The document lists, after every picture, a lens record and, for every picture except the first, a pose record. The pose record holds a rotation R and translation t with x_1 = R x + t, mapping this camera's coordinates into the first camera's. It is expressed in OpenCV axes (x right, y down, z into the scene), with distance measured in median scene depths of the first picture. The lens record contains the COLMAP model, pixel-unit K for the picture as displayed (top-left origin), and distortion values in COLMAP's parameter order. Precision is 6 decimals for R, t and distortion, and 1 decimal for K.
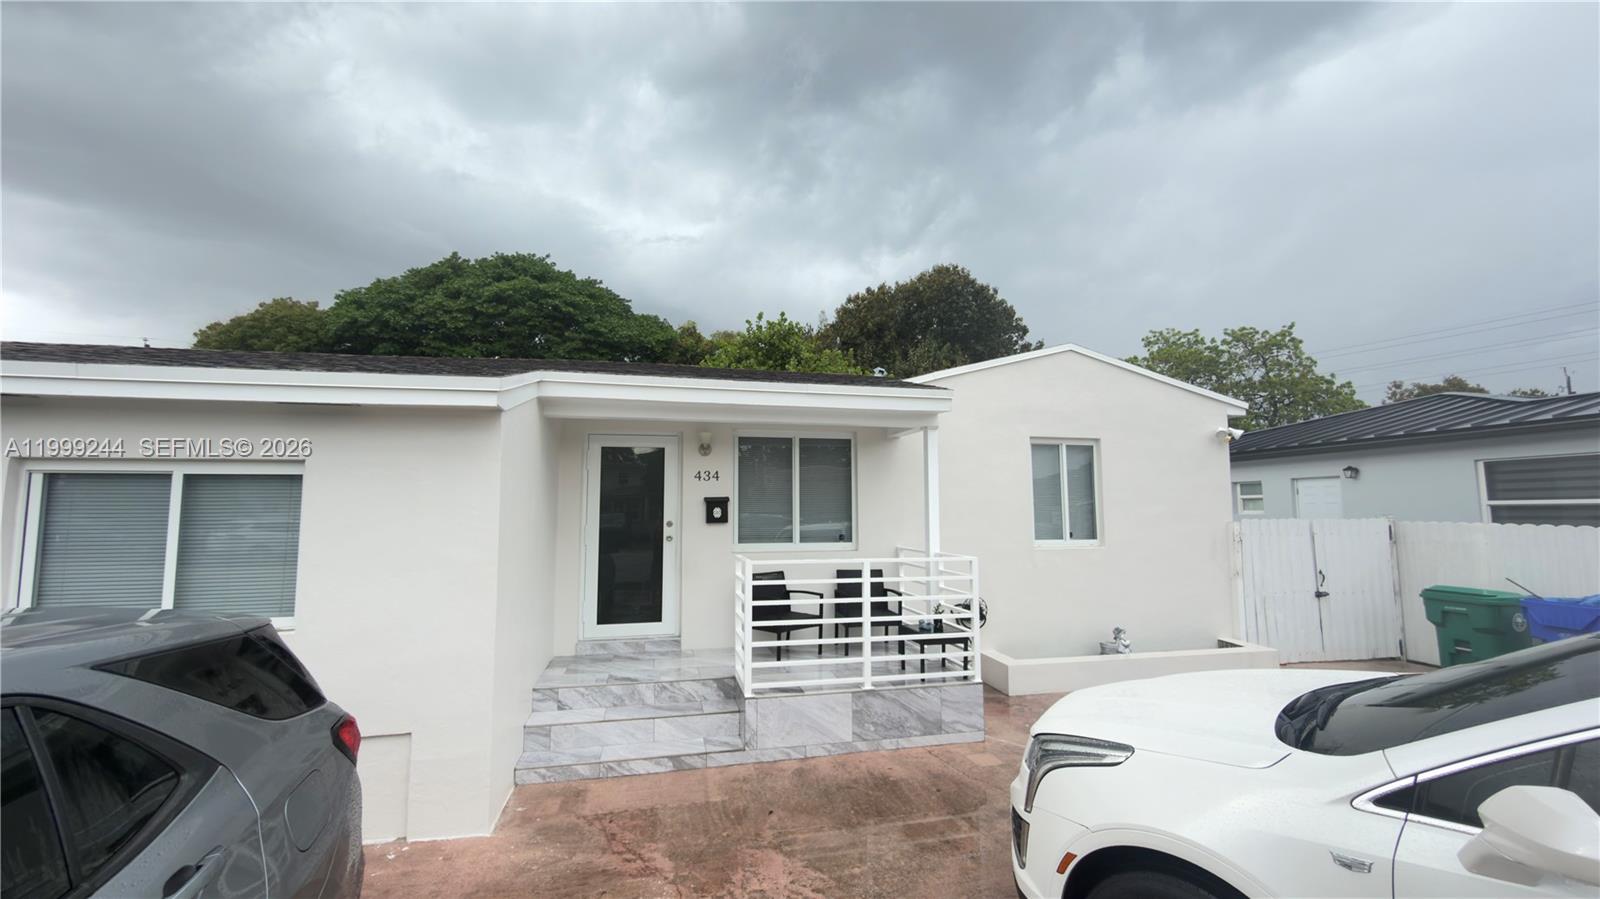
lens RADIAL K [[639.2, 0, 800.2], [0, 639.2, 453.4], [0, 0, 1]] dist [-0.000192, 0.000659]
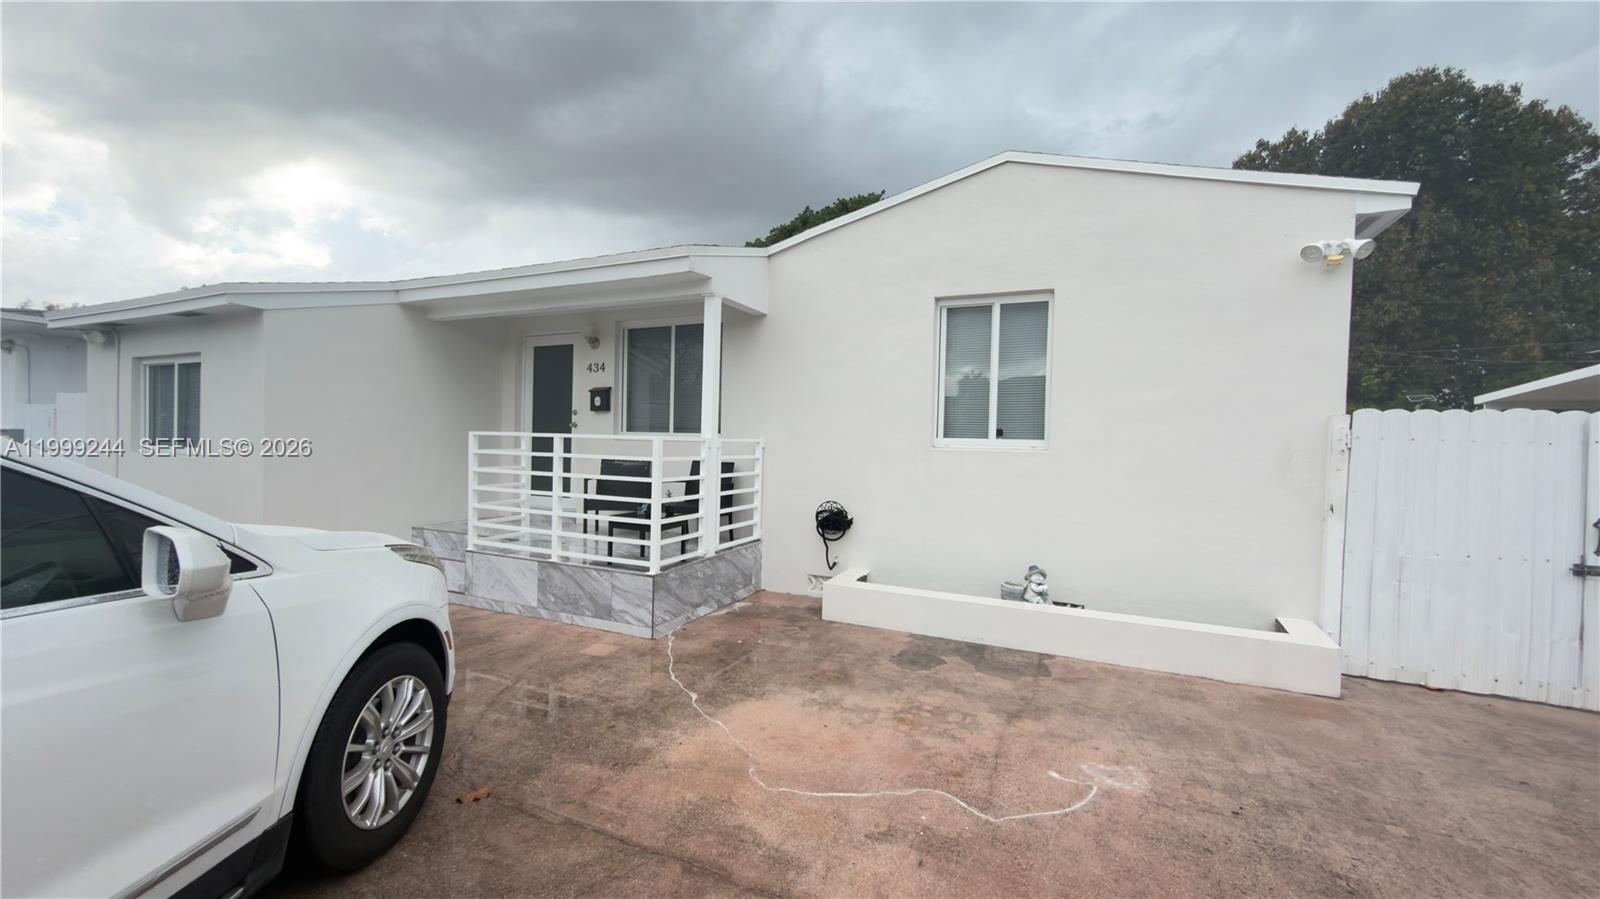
lens RADIAL K [[639.2, 0, 797.9], [0, 639.2, 450.5], [0, 0, 1]] dist [-0.000192, 0.000659]
pose [[0.788859, 0.028283, -0.613923, 0.797201], [0.030061, 0.995969, 0.084510, 0.094624], [0.613839, -0.085122, 0.784829, 0.359592]]
